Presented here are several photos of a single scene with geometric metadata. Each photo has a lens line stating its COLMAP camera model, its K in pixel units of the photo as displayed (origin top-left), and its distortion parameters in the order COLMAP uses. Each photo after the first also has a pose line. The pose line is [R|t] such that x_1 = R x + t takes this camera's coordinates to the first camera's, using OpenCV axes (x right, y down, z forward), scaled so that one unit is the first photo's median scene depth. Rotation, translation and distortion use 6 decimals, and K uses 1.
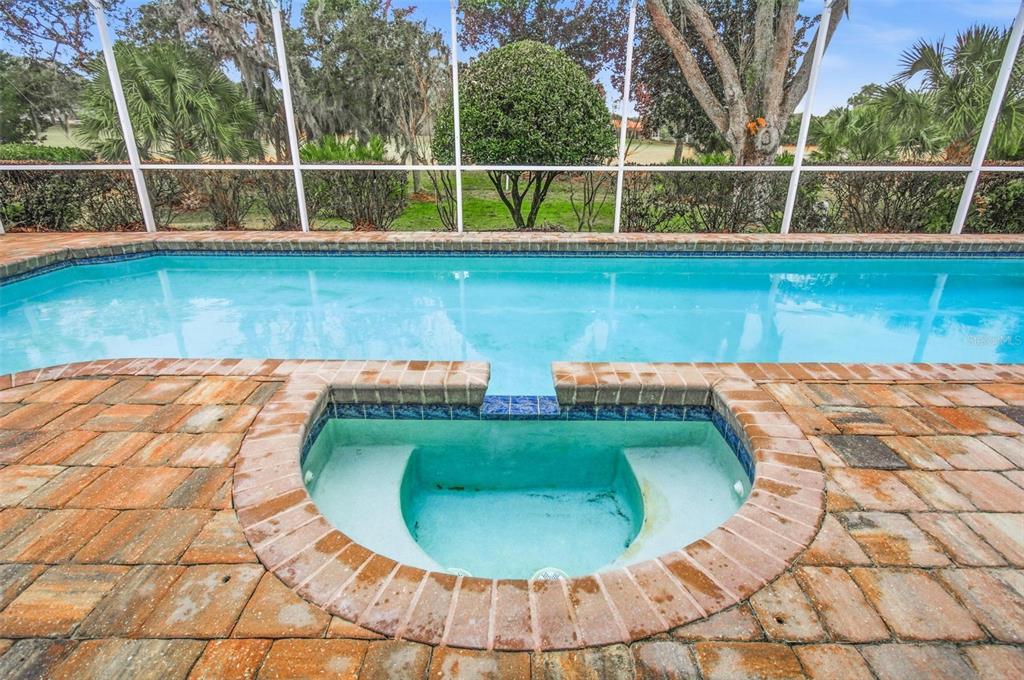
lens RADIAL K [[529.0, 0, 514.7], [0, 529.0, 335.0], [0, 0, 1]] dist [0.012190, 0.000691]
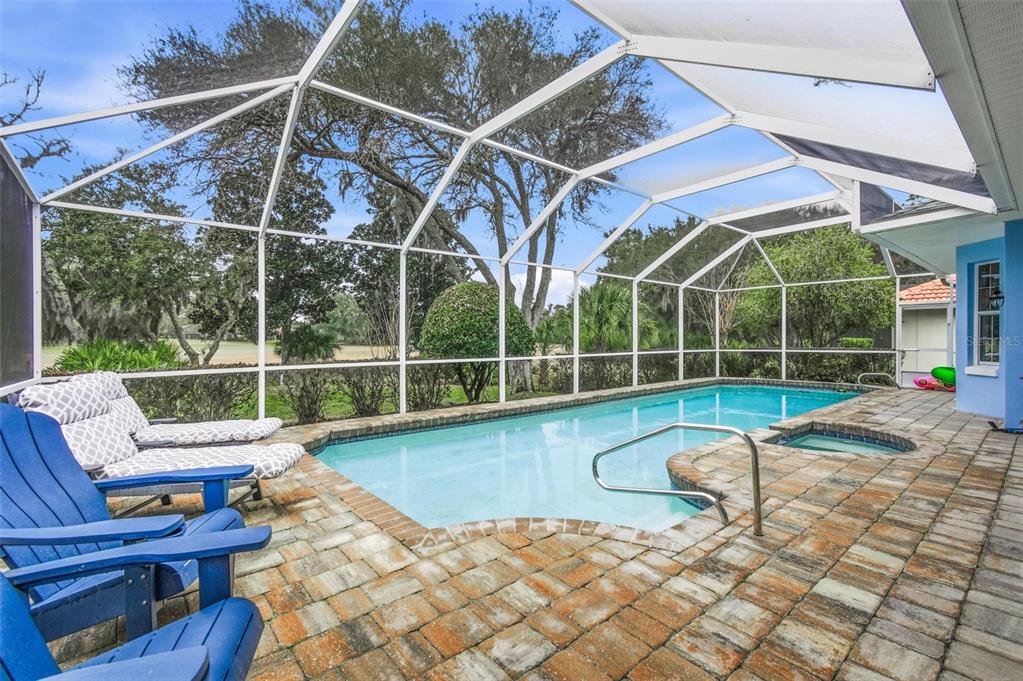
lens RADIAL K [[463.2, 0, 512.4], [0, 463.2, 341.7], [0, 0, 1]] dist [0.000472, -0.000158]
pose [[0.736272, -0.007640, 0.676643, -0.659644], [0.242992, 0.936228, -0.253835, -0.018269], [-0.631553, 0.351310, 0.691175, 0.057817]]
